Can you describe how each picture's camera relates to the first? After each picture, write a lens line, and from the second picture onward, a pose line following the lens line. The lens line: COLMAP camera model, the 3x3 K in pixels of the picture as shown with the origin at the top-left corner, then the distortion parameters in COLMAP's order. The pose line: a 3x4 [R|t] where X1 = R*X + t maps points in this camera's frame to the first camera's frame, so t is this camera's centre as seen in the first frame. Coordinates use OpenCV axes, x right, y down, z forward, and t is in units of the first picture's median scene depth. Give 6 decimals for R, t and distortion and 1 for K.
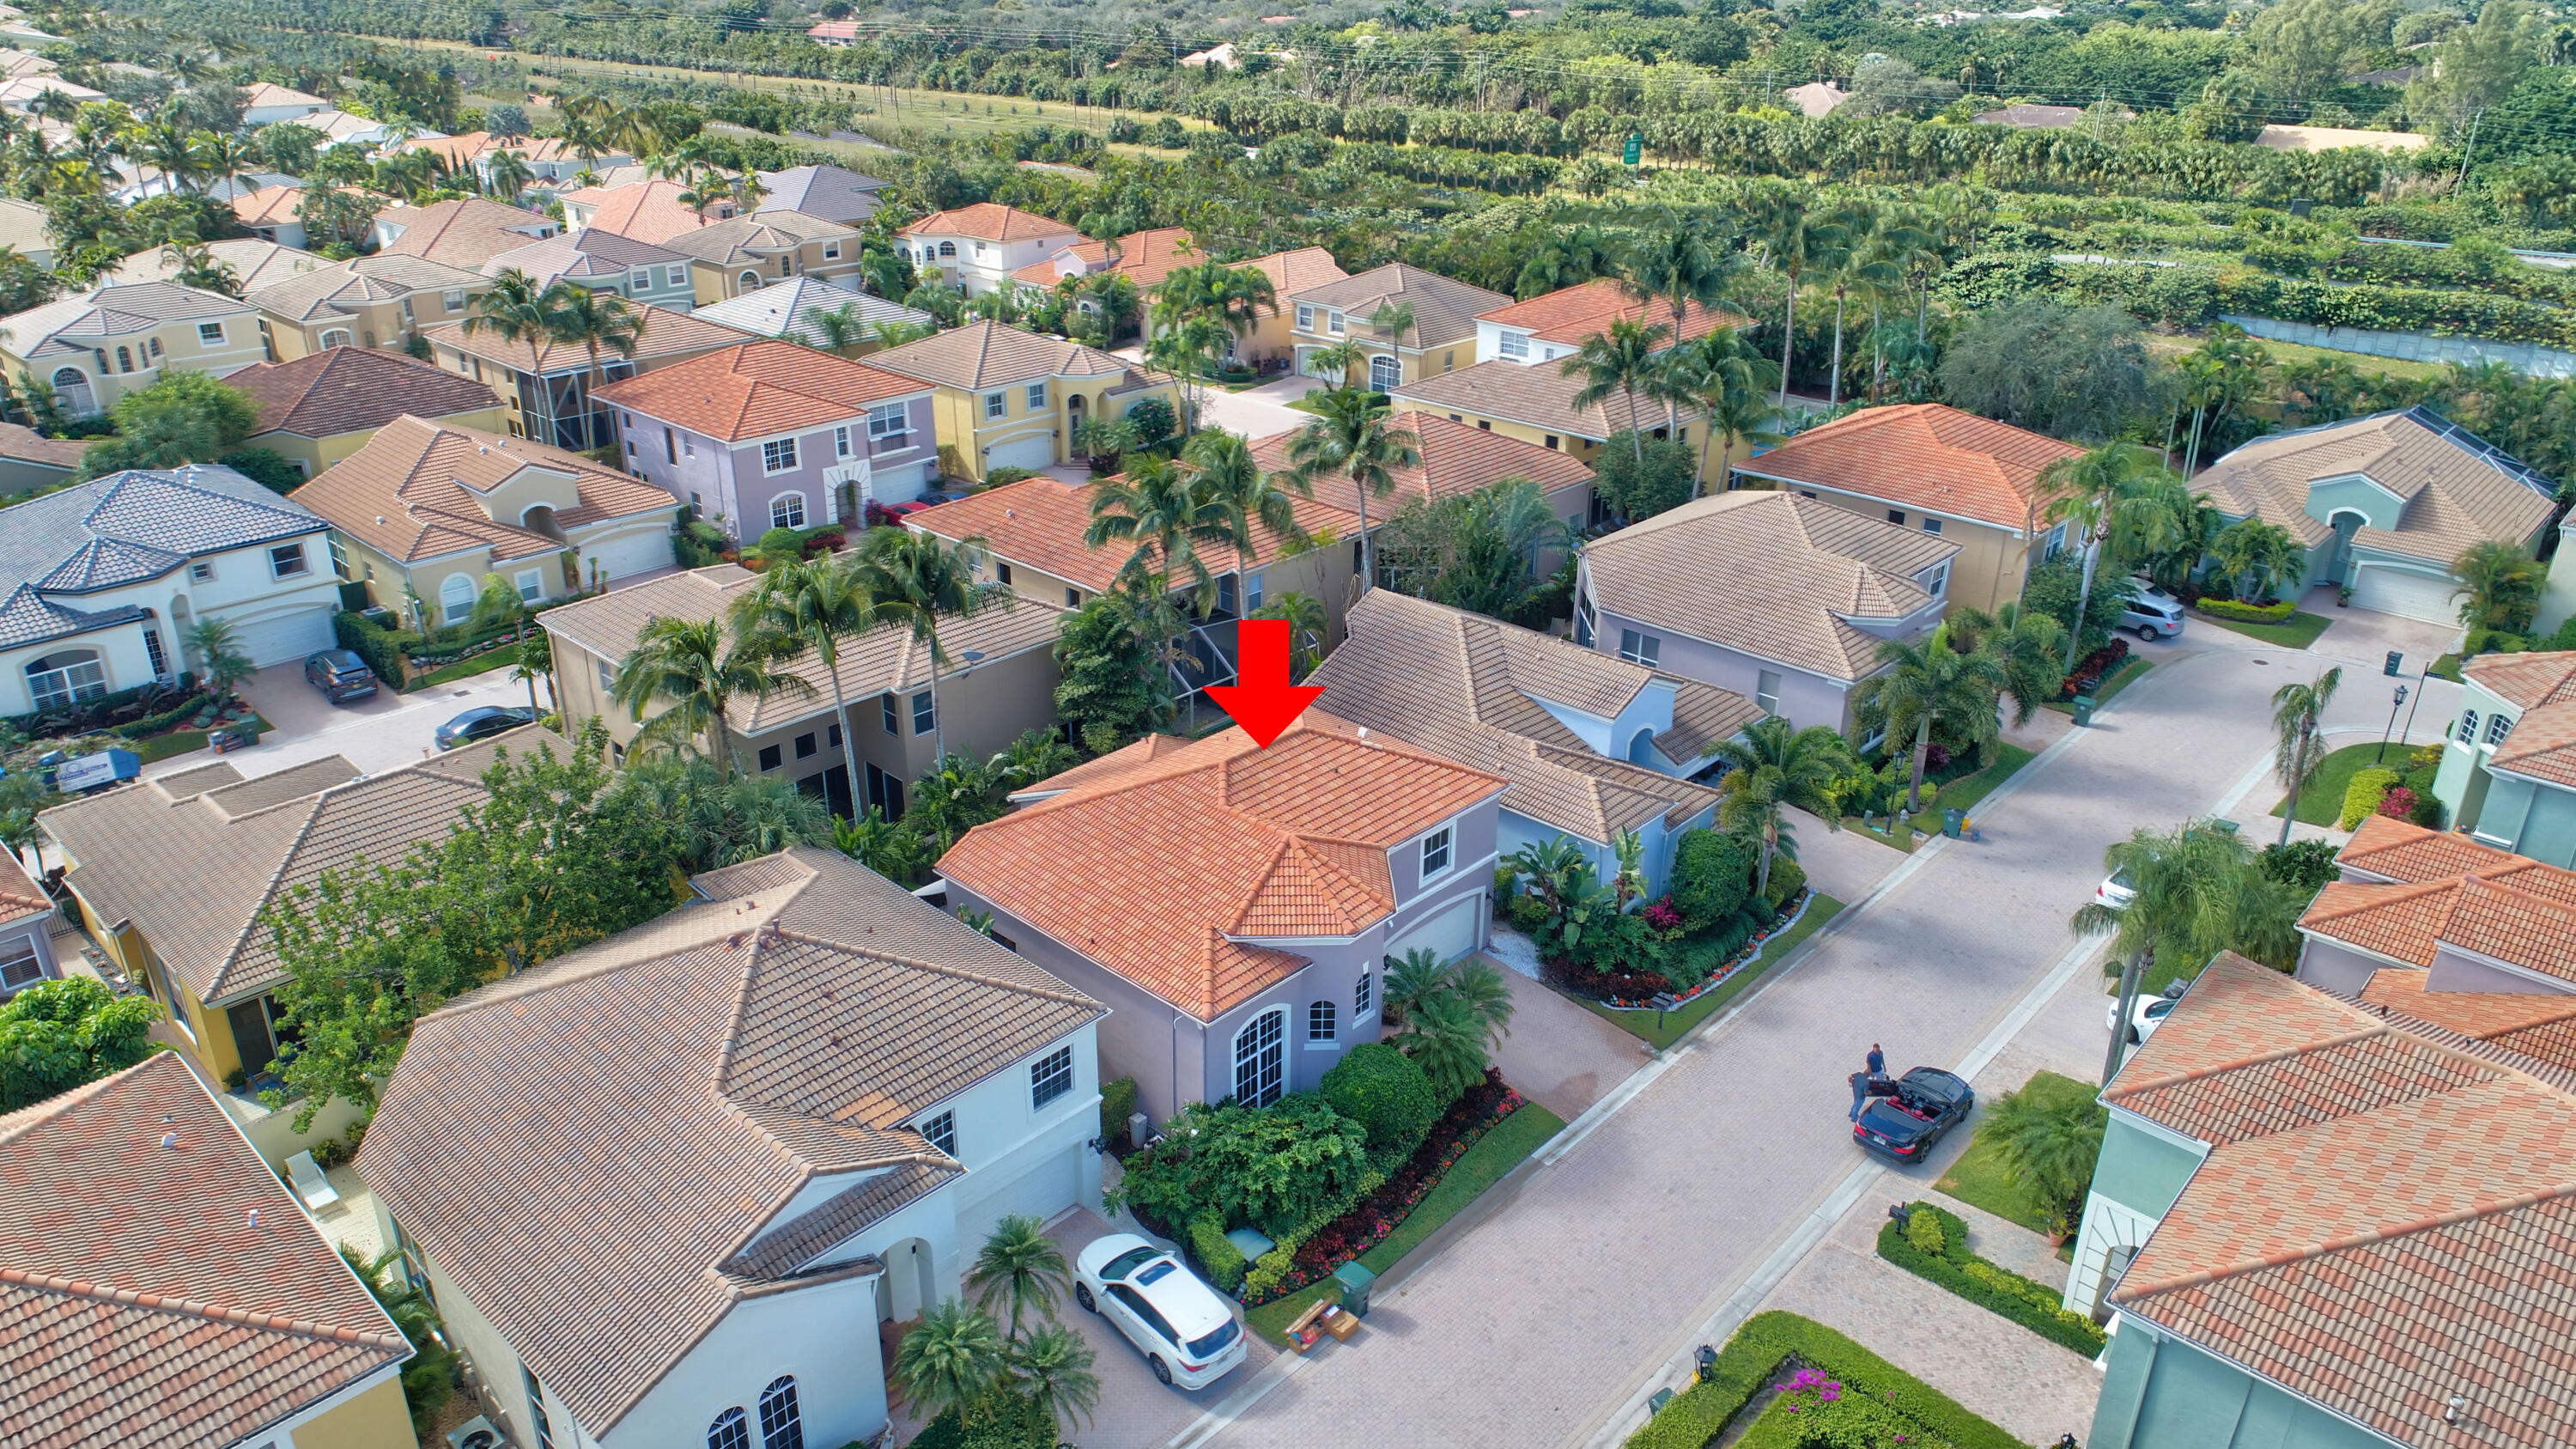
lens RADIAL K [[1726.6, 0, 1288.0], [0, 1726.6, 724.5], [0, 0, 1]] dist [-0.003684, 0.000082]
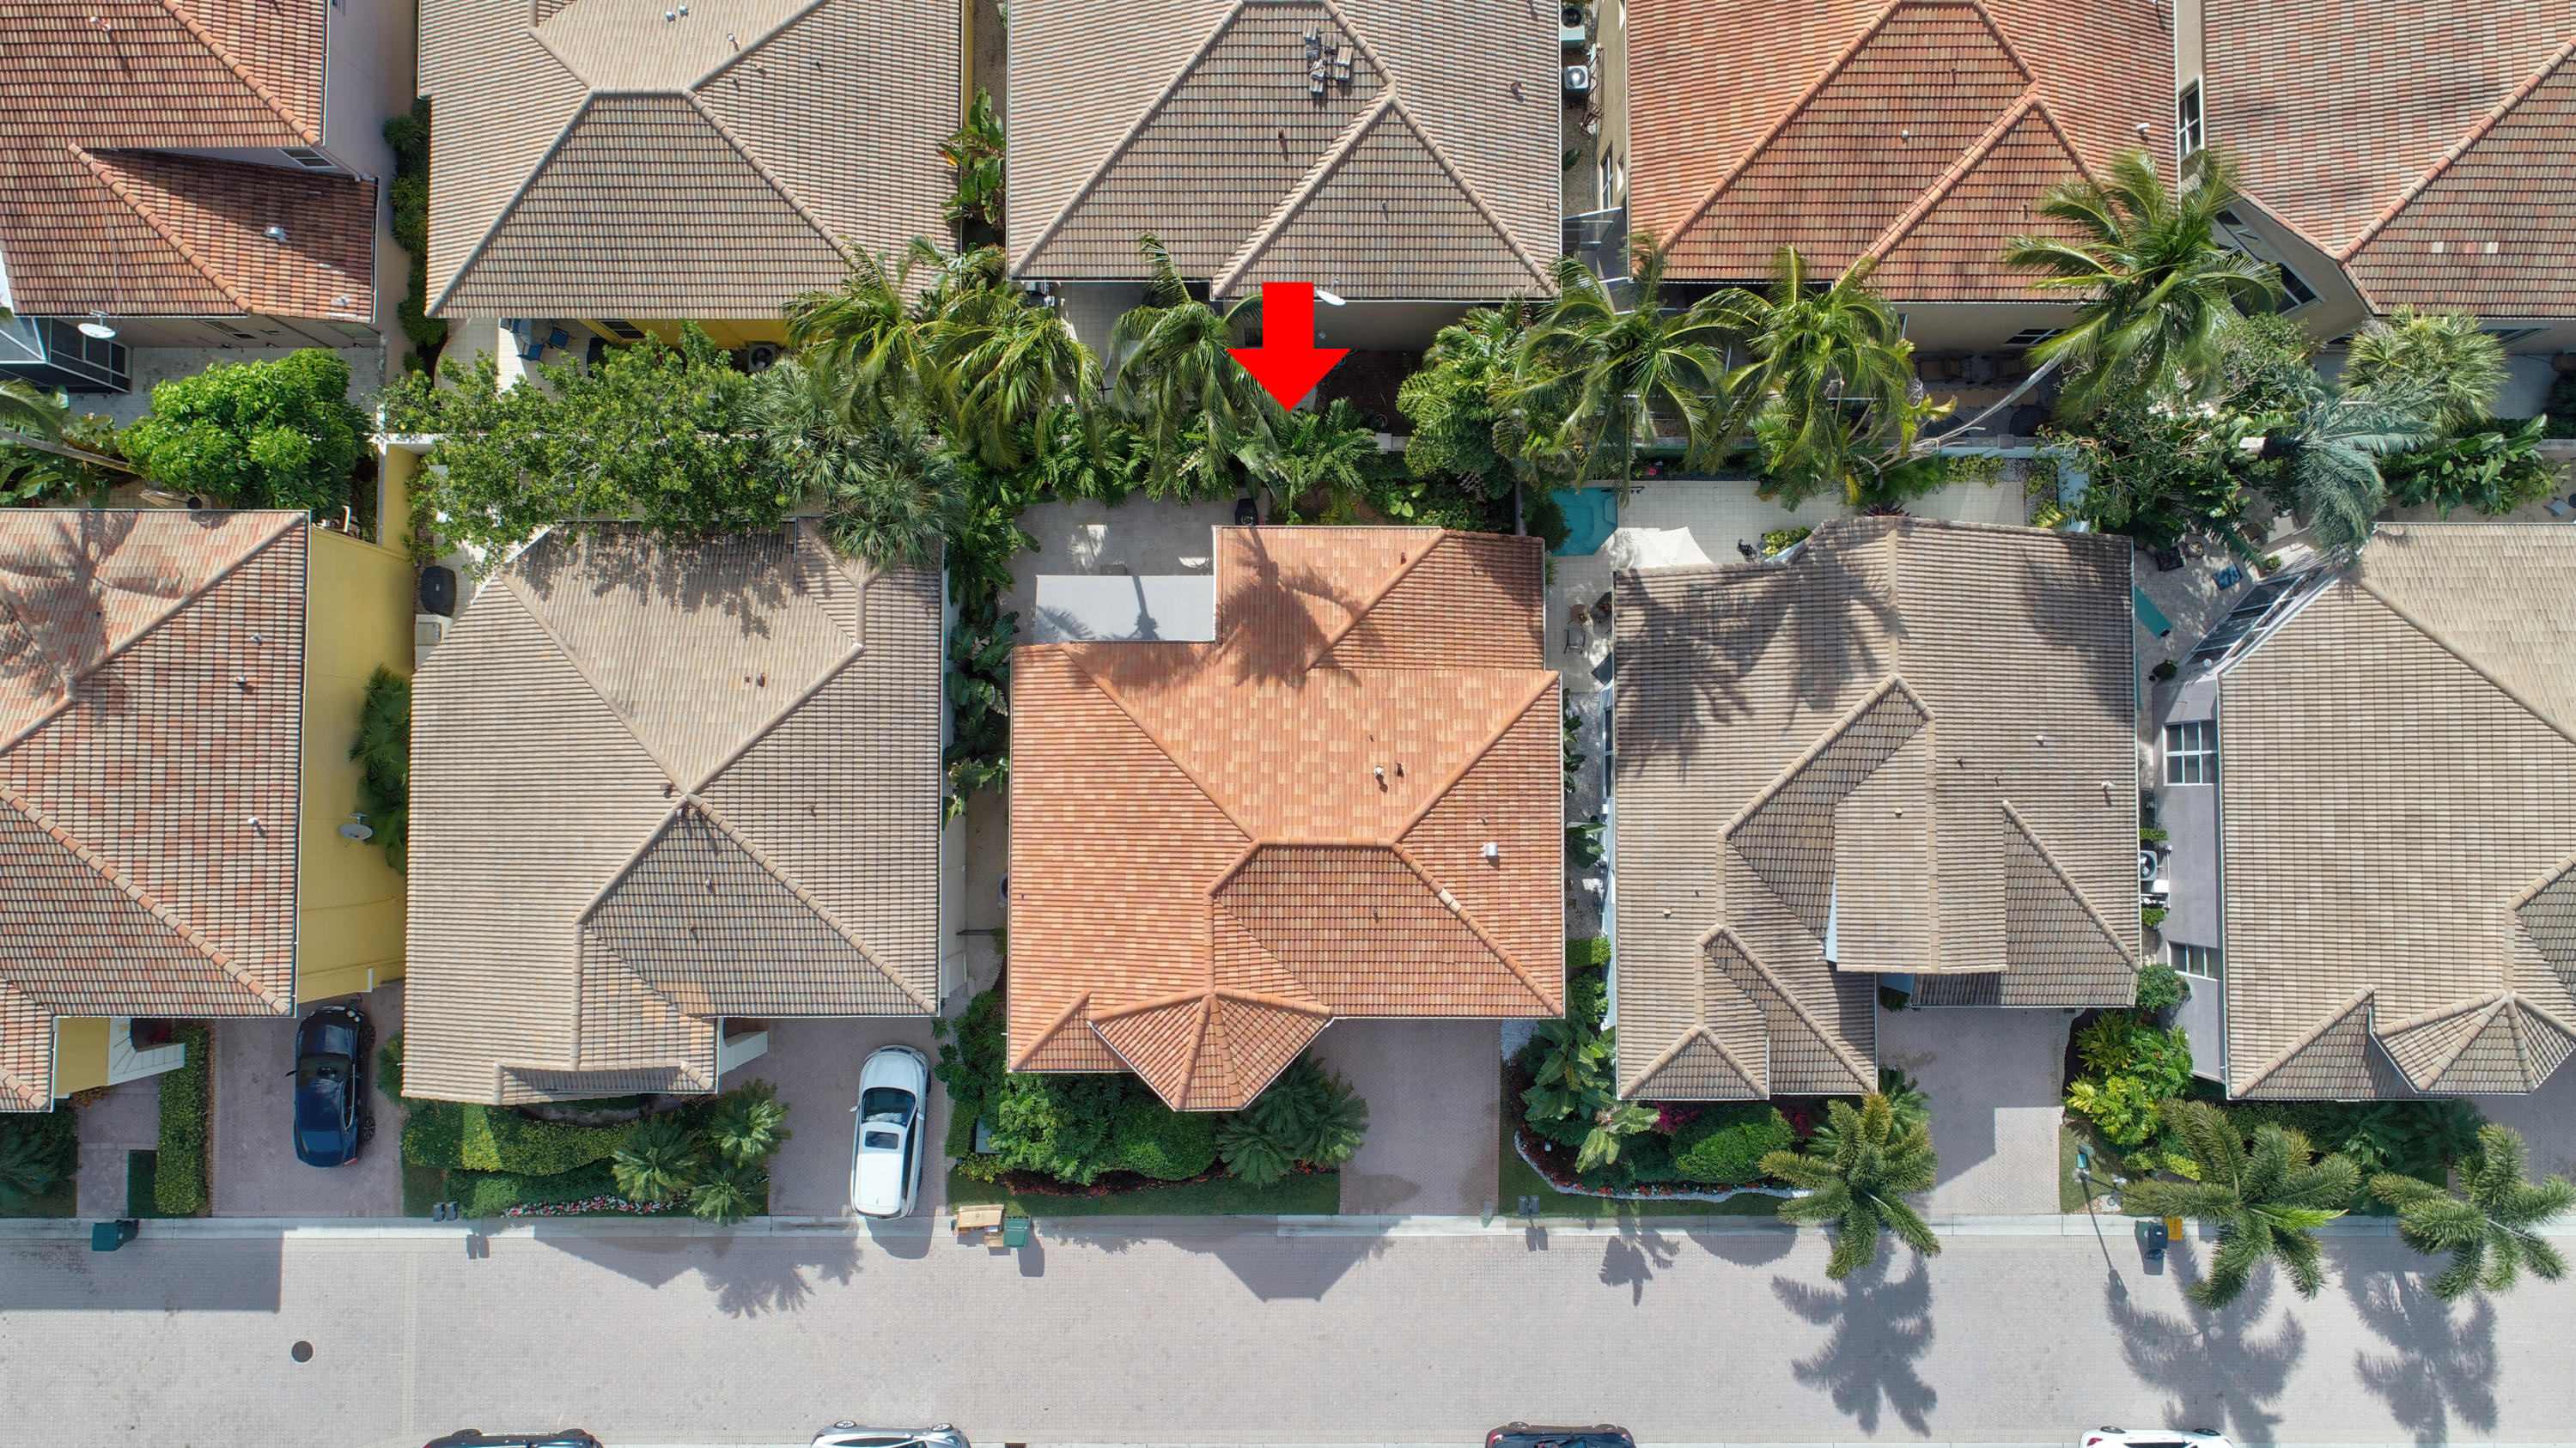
lens RADIAL K [[1726.3, 0, 1288.0], [0, 1726.3, 724.0], [0, 0, 1]] dist [-0.003684, 0.000082]
pose [[0.683741, 0.728970, -0.033186, -0.022560], [-0.306185, 0.327875, 0.893727, -0.399639], [0.662381, -0.600917, 0.447381, 0.335023]]
